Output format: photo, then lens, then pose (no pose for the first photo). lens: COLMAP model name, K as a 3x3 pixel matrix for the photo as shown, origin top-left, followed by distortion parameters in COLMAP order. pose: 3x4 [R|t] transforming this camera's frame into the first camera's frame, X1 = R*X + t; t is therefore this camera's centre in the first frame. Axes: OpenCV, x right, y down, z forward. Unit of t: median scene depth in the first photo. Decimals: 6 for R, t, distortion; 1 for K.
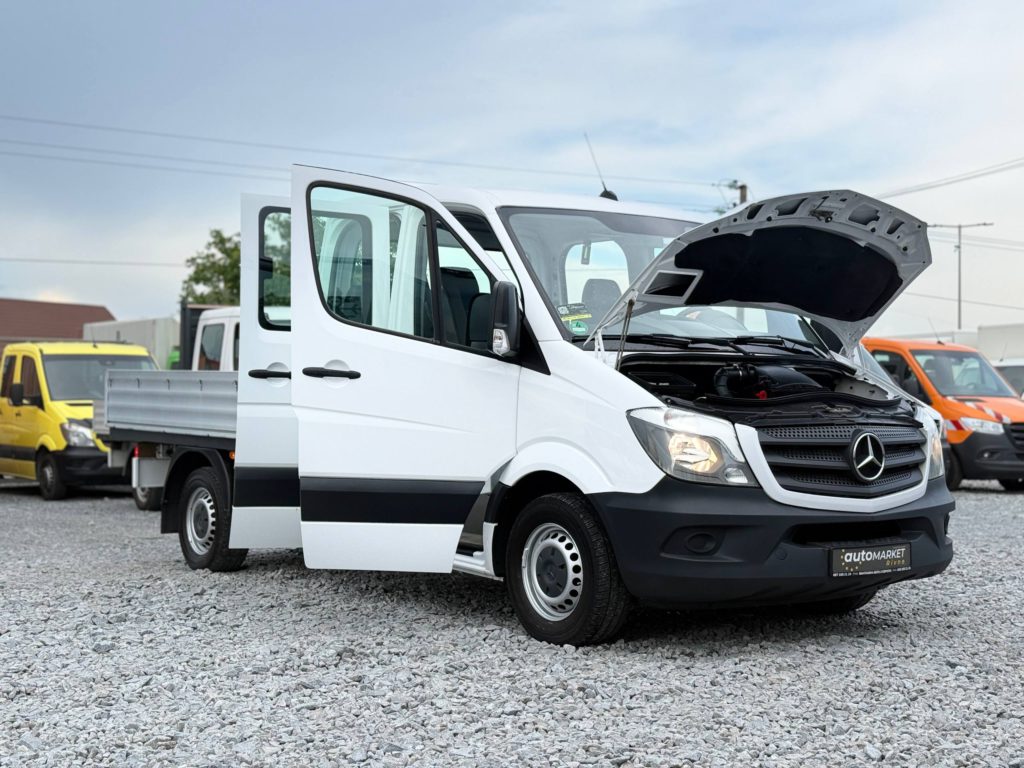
lens RADIAL K [[1406.7, 0, 512.0], [0, 1406.7, 384.0], [0, 0, 1]] dist [0.139694, -0.089141]
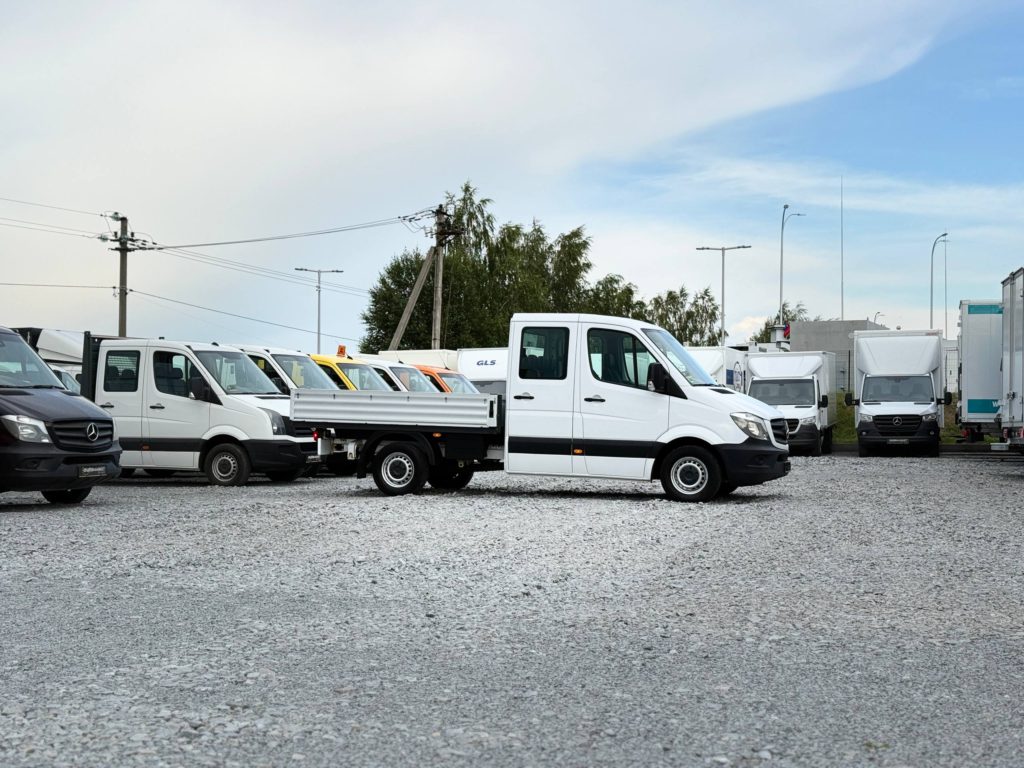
lens RADIAL K [[1405.2, 0, 507.5], [0, 1405.2, 380.2], [0, 0, 1]] dist [0.145140, -0.121090]
pose [[0.816546, 0.017528, 0.577015, -1.753602], [-0.015279, 0.999845, -0.008752, -0.014198], [-0.577079, -0.001670, 0.816687, -0.925059]]
